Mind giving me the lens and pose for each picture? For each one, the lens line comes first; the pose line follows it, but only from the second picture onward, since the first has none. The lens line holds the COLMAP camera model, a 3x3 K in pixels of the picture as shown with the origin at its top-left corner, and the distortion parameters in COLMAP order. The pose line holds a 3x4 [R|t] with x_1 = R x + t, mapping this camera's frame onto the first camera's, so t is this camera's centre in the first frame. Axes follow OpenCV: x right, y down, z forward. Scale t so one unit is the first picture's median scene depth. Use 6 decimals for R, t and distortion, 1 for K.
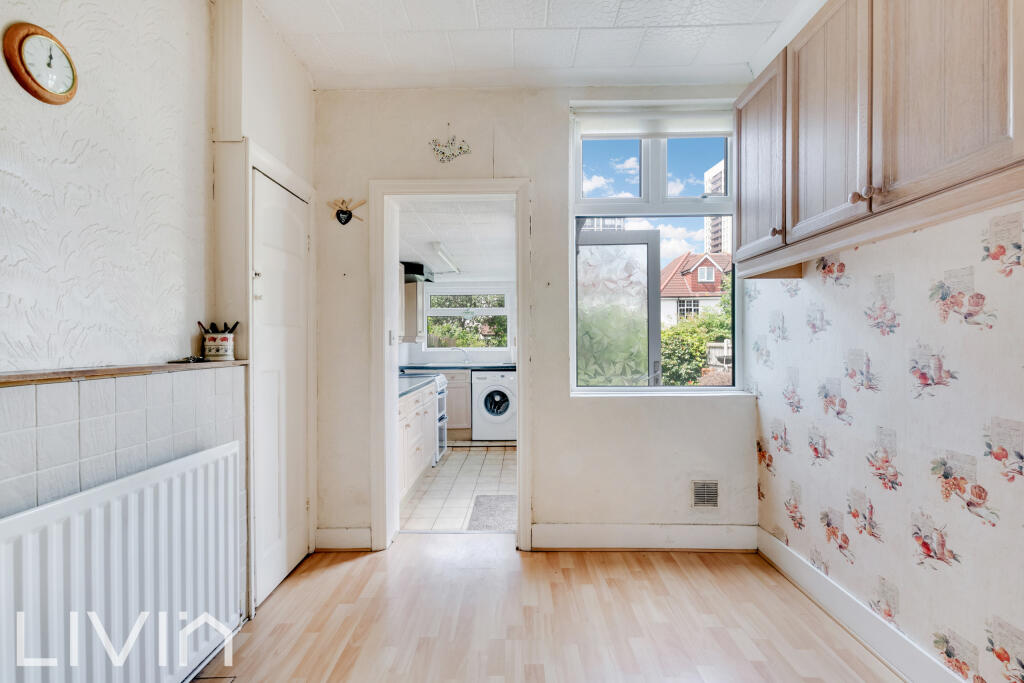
lens RADIAL K [[455.9, 0, 511.2], [0, 455.9, 342.8], [0, 0, 1]] dist [-0.003391, -0.002155]
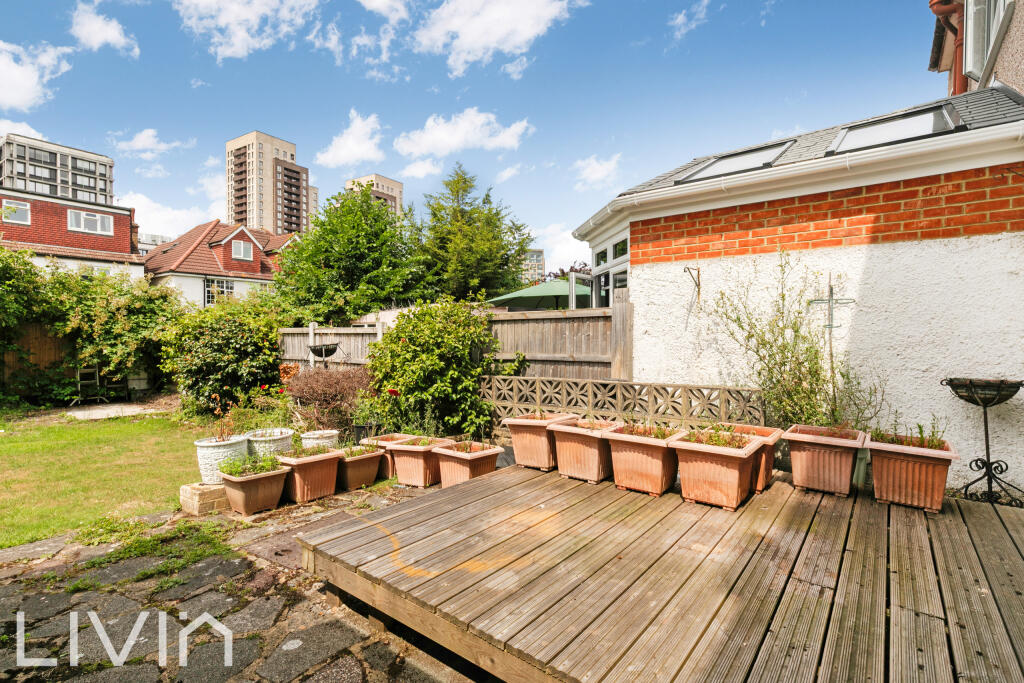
lens RADIAL K [[490.7, 0, 509.9], [0, 490.7, 344.4], [0, 0, 1]] dist [0.002376, 0.000121]
pose [[0.604327, -0.010171, 0.796671, 0.046082], [-0.002743, 0.999886, 0.014847, 0.012436], [-0.796731, -0.011157, 0.604231, 0.265466]]
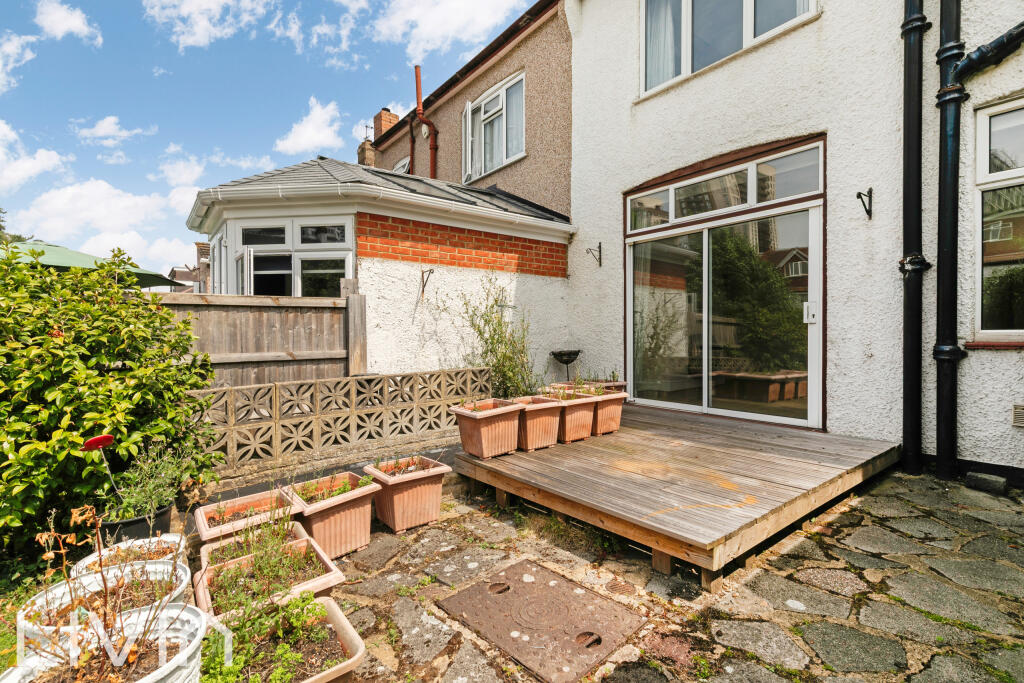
lens RADIAL K [[463.5, 0, 510.0], [0, 463.5, 339.6], [0, 0, 1]] dist [0.004472, 0.000107]
pose [[-0.633351, 0.005586, 0.773845, 0.078293], [0.013442, 0.999902, 0.003784, 0.023802], [-0.773748, 0.012798, -0.633364, 0.745278]]
